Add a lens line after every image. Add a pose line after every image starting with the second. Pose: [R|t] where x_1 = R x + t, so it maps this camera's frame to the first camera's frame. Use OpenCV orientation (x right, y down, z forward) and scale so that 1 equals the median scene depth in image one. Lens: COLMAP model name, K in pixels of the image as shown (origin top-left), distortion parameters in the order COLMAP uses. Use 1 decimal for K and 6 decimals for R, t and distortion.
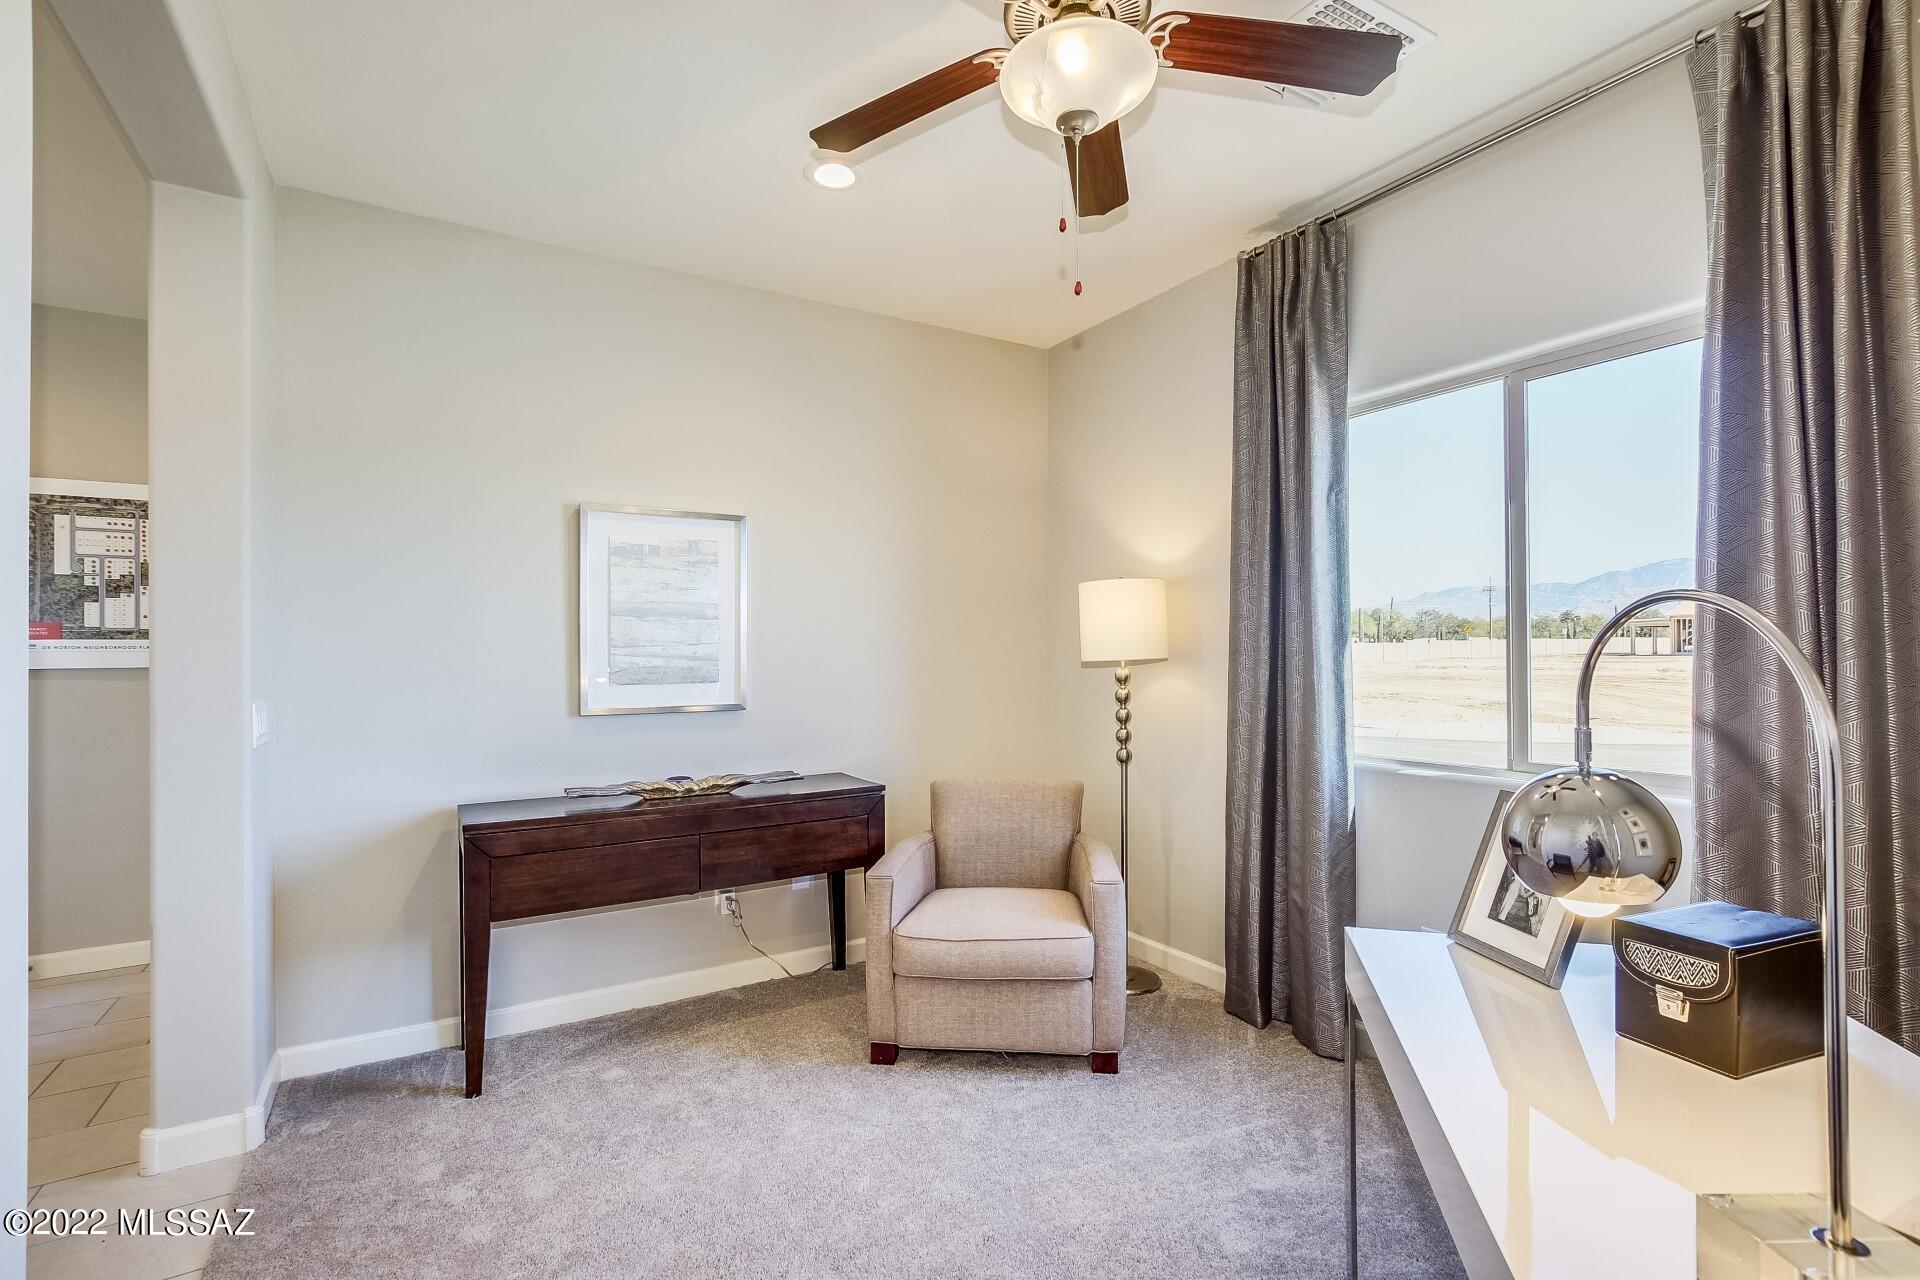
lens RADIAL K [[901.0, 0, 972.6], [0, 901.0, 659.3], [0, 0, 1]] dist [-0.012397, -0.000007]
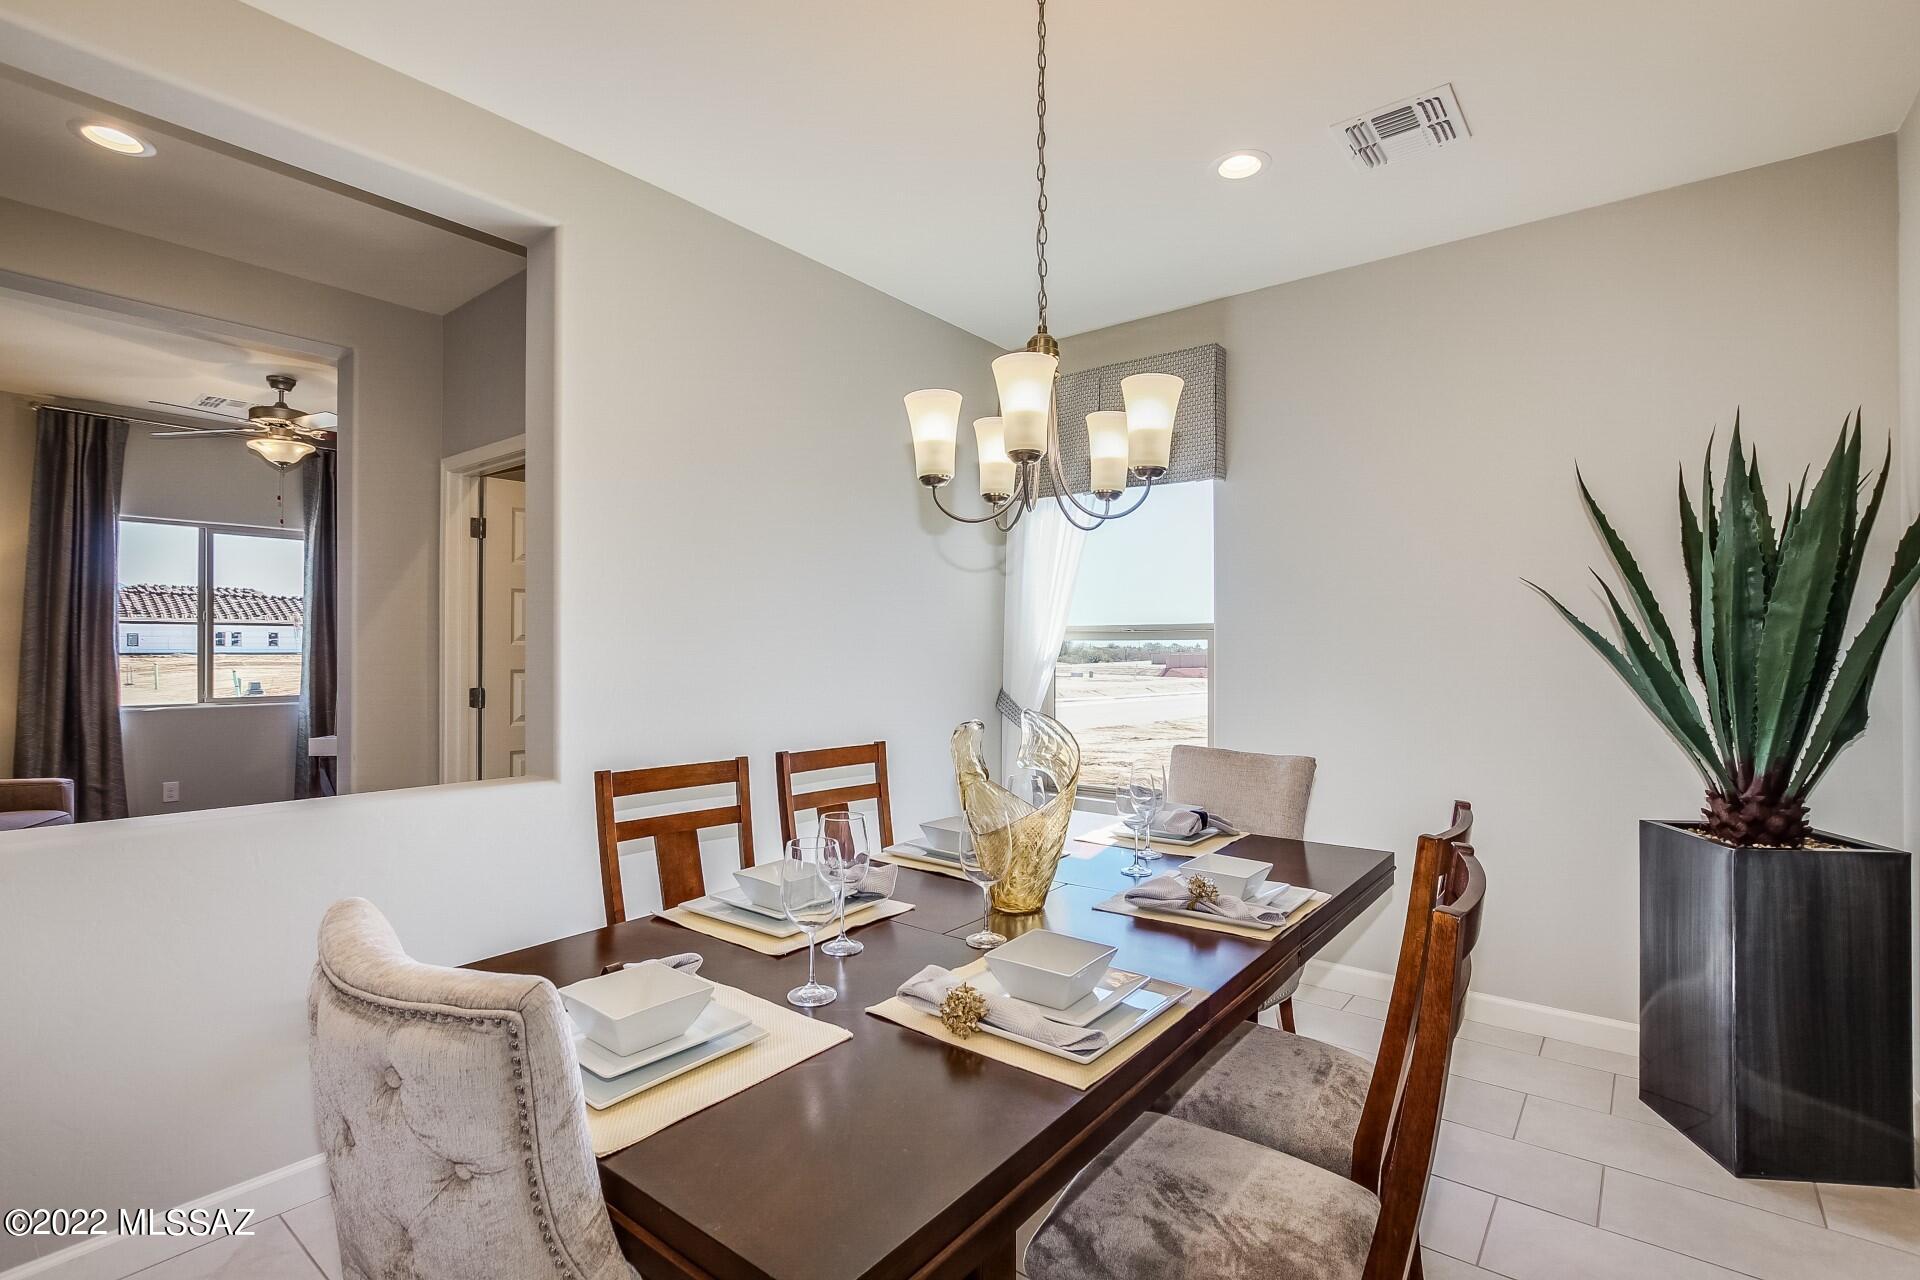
lens RADIAL K [[878.6, 0, 970.3], [0, 878.6, 645.5], [0, 0, 1]] dist [-0.017976, 0.000593]
pose [[-0.376968, 0.003755, 0.926219, -1.871237], [0.006500, 0.999978, -0.001409, -0.002714], [-0.926203, 0.005489, -0.376984, 0.034307]]
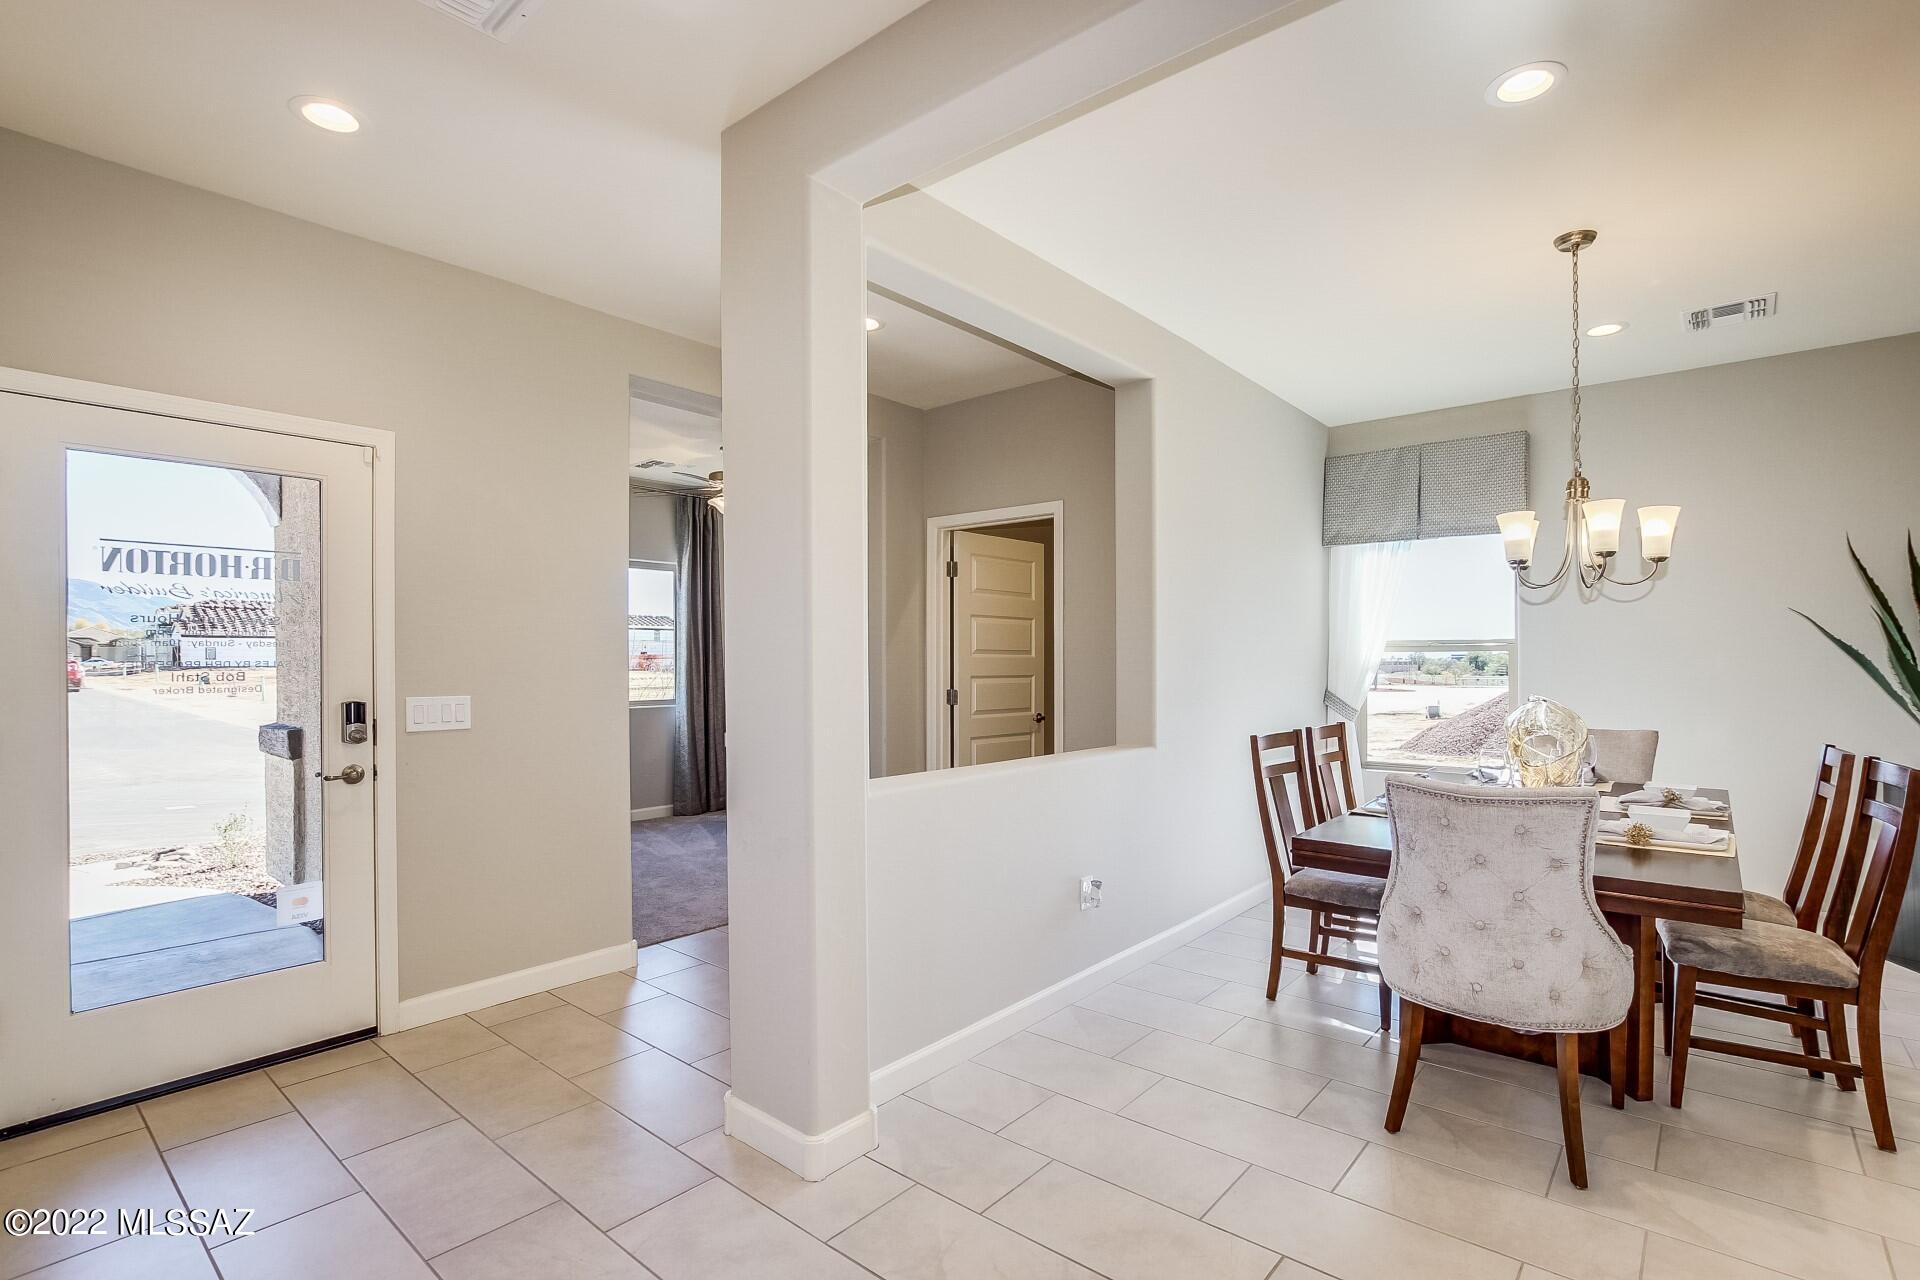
lens RADIAL K [[901.0, 0, 972.6], [0, 901.0, 659.3], [0, 0, 1]] dist [-0.012397, -0.000007]
pose [[-0.352563, 0.001267, 0.935787, -2.075950], [0.010329, 0.999943, 0.002538, -0.009686], [-0.935731, 0.010560, -0.352556, 0.817743]]
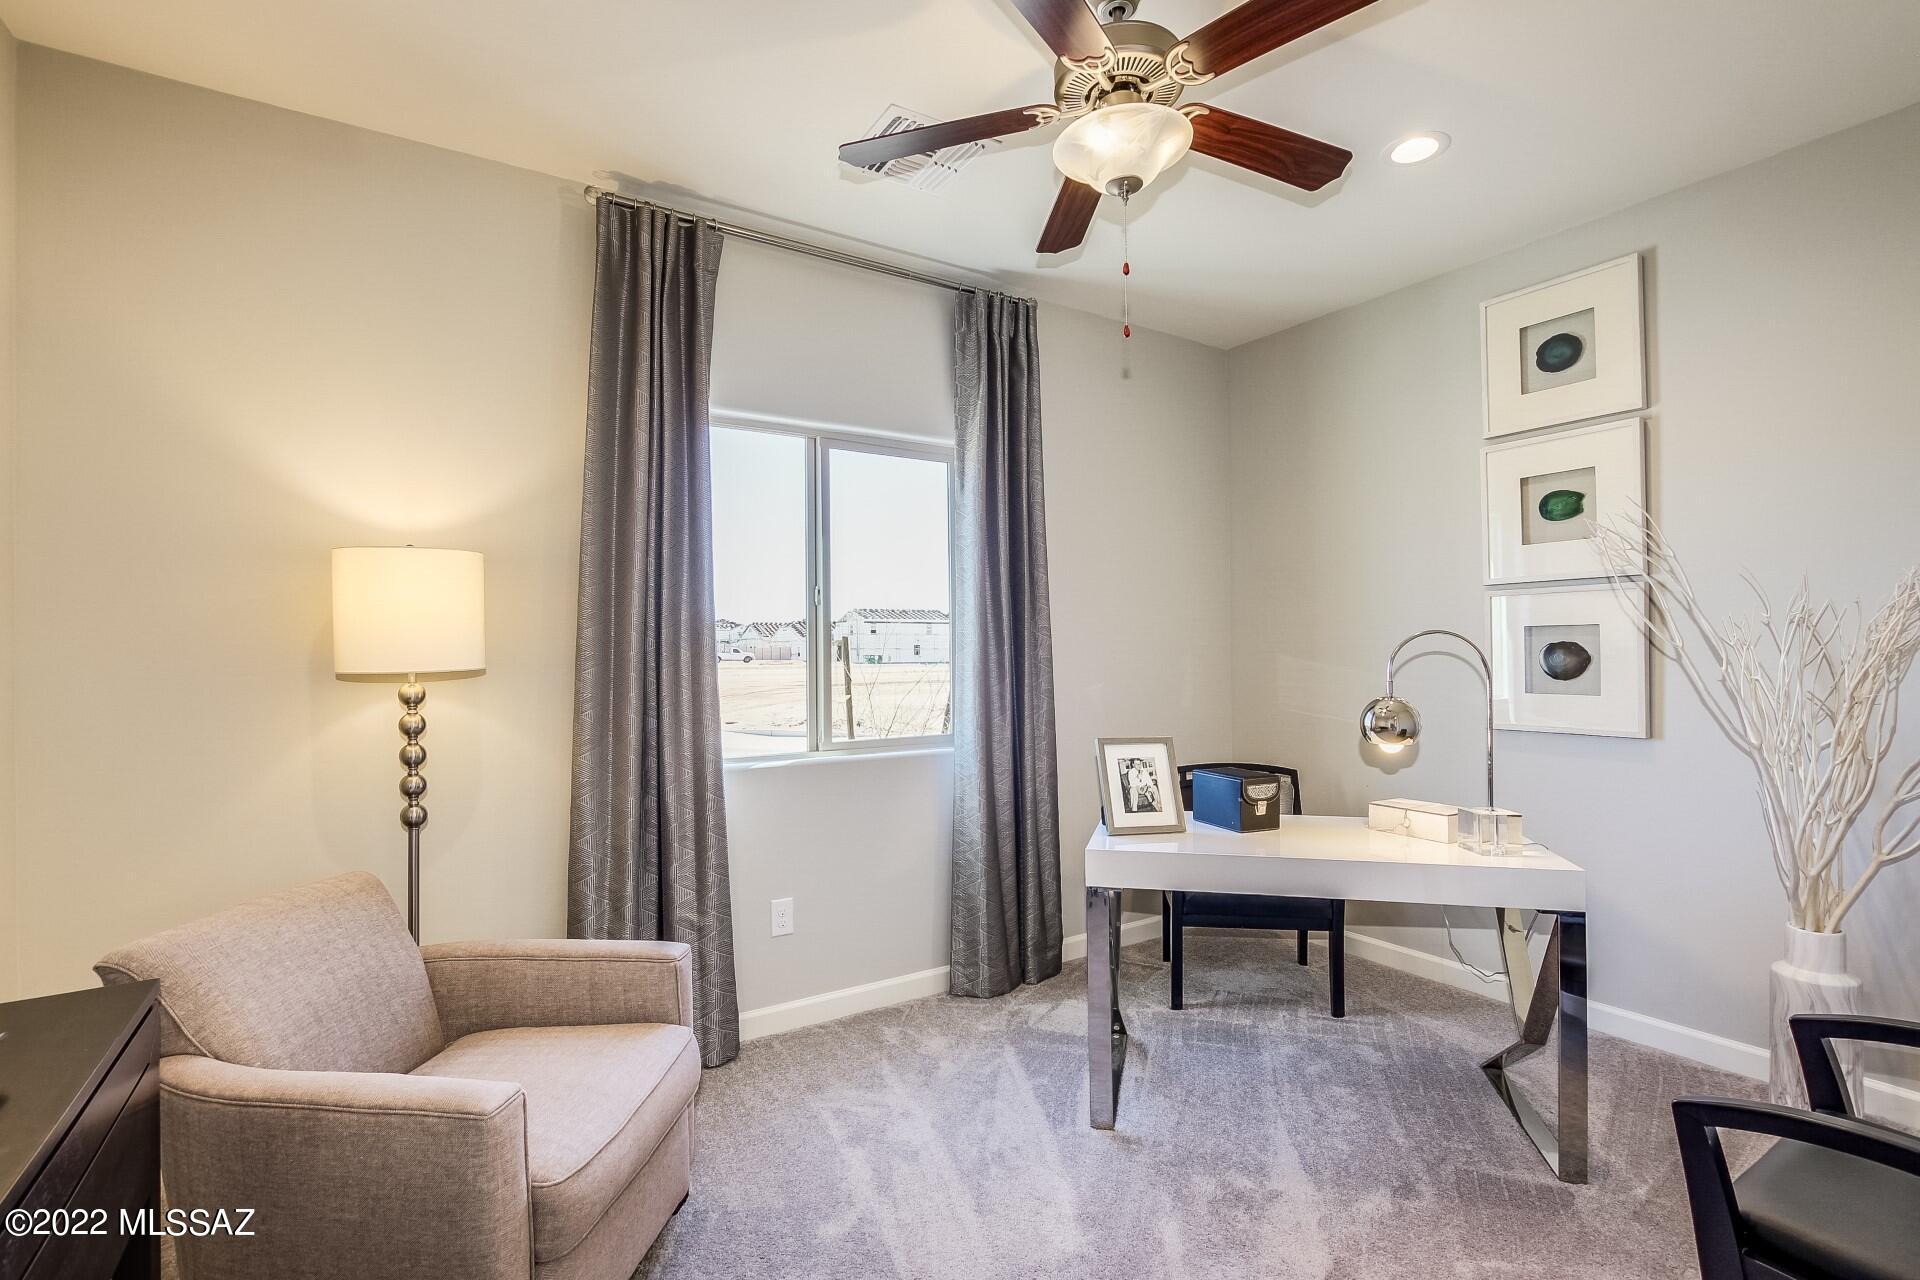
lens RADIAL K [[901.0, 0, 972.6], [0, 901.0, 659.3], [0, 0, 1]] dist [-0.012397, -0.000007]
pose [[-0.036449, 0.003129, 0.999331, -0.590703], [0.016881, 0.999854, -0.002515, 0.001182], [-0.999193, 0.016778, -0.036497, 0.725890]]
